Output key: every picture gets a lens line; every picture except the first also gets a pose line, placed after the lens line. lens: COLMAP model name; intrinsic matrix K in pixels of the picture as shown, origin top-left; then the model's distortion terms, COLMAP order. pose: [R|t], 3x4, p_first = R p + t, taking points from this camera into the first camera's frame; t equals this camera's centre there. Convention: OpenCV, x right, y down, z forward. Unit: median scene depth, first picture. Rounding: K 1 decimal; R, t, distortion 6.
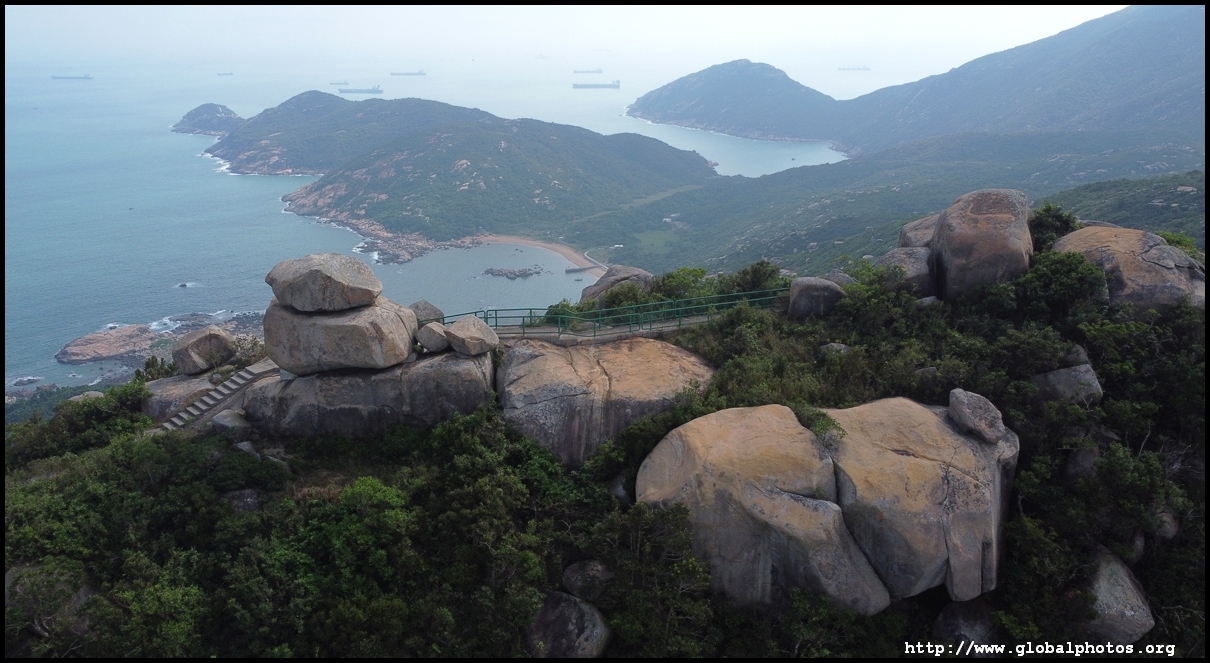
lens RADIAL K [[927.1, 0, 600.4], [0, 927.1, 333.6], [0, 0, 1]] dist [0.006336, -0.009396]
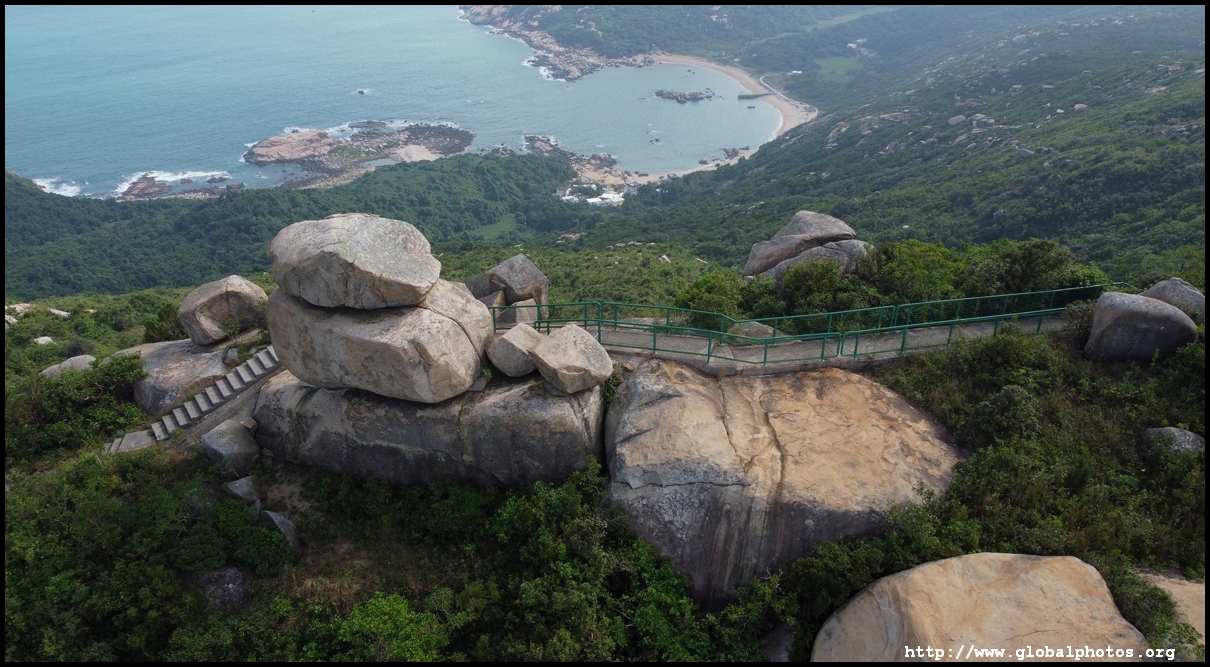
lens RADIAL K [[922.0, 0, 619.0], [0, 922.0, 320.8], [0, 0, 1]] dist [-0.000928, -0.000545]
pose [[0.985539, 0.087916, -0.144857, -0.015824], [-0.060973, 0.981606, 0.180920, -0.139276], [0.158099, -0.169472, 0.972771, 0.385053]]
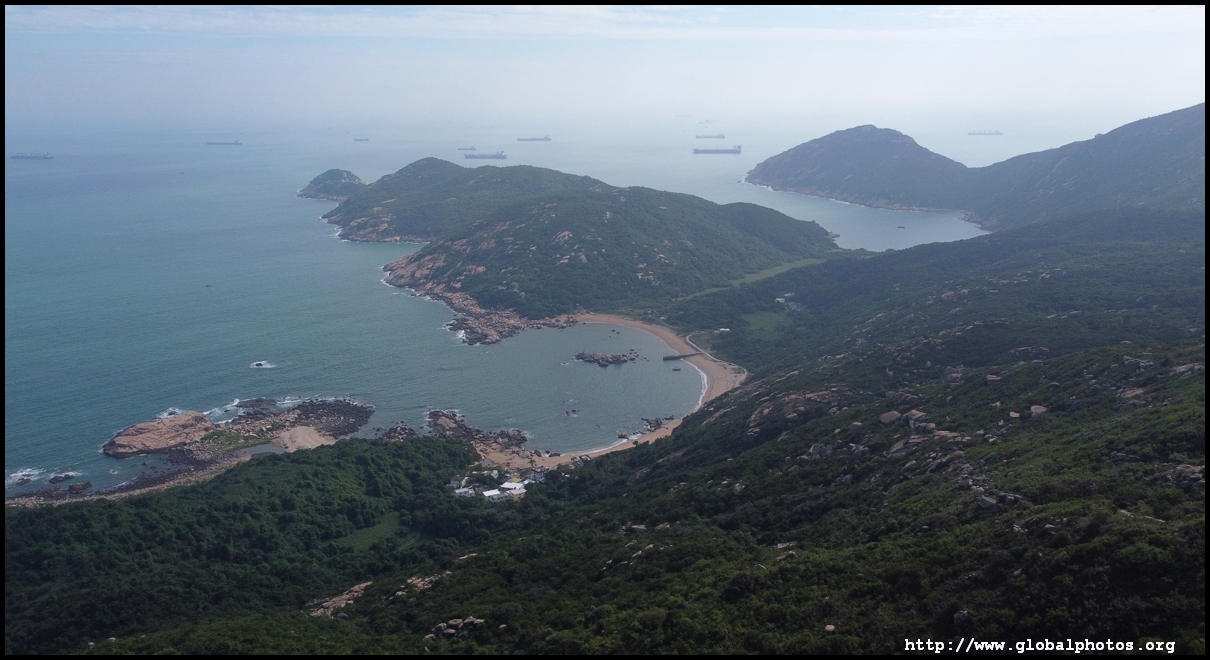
lens RADIAL K [[927.1, 0, 607.9], [0, 927.1, 336.6], [0, 0, 1]] dist [0.006336, -0.009396]
pose [[0.992714, 0.023834, -0.118113, 0.409396], [-0.031238, 0.997634, -0.061235, -0.843754], [0.116374, 0.064479, 0.991110, 2.482781]]
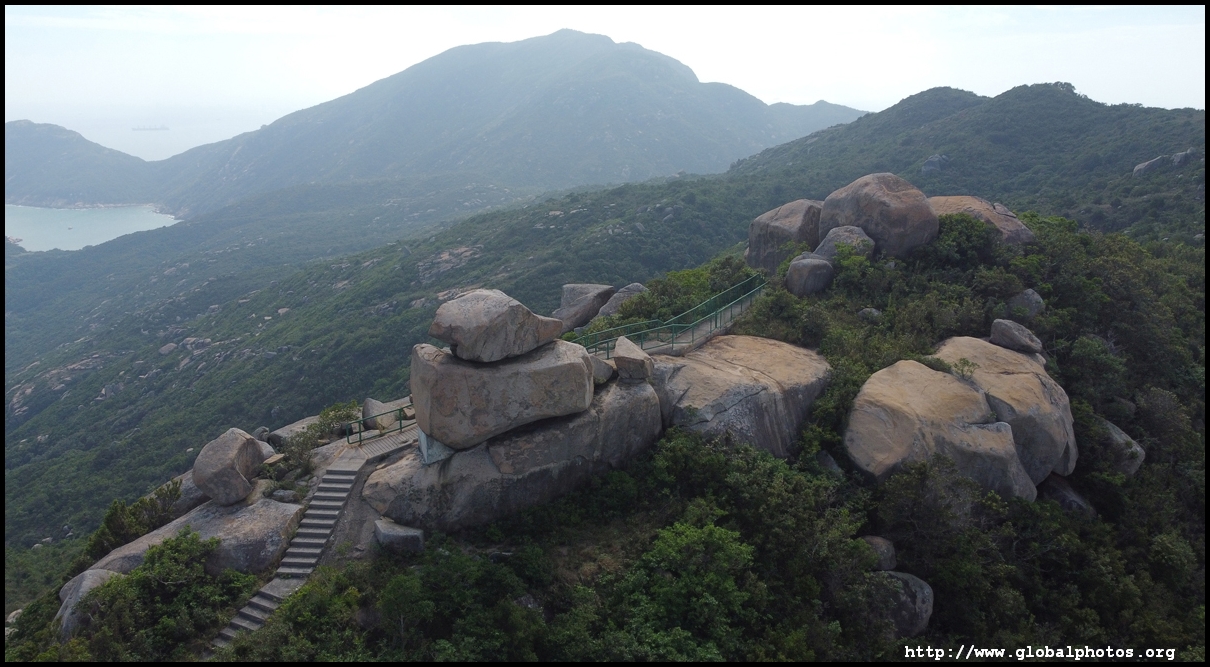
lens RADIAL K [[922.0, 0, 603.1], [0, 922.0, 350.3], [0, 0, 1]] dist [-0.000928, -0.000545]
pose [[0.762832, -0.172815, 0.623074, -0.707690], [0.197427, 0.979857, 0.030061, -0.037017], [-0.615719, 0.100080, 0.781585, 0.313824]]
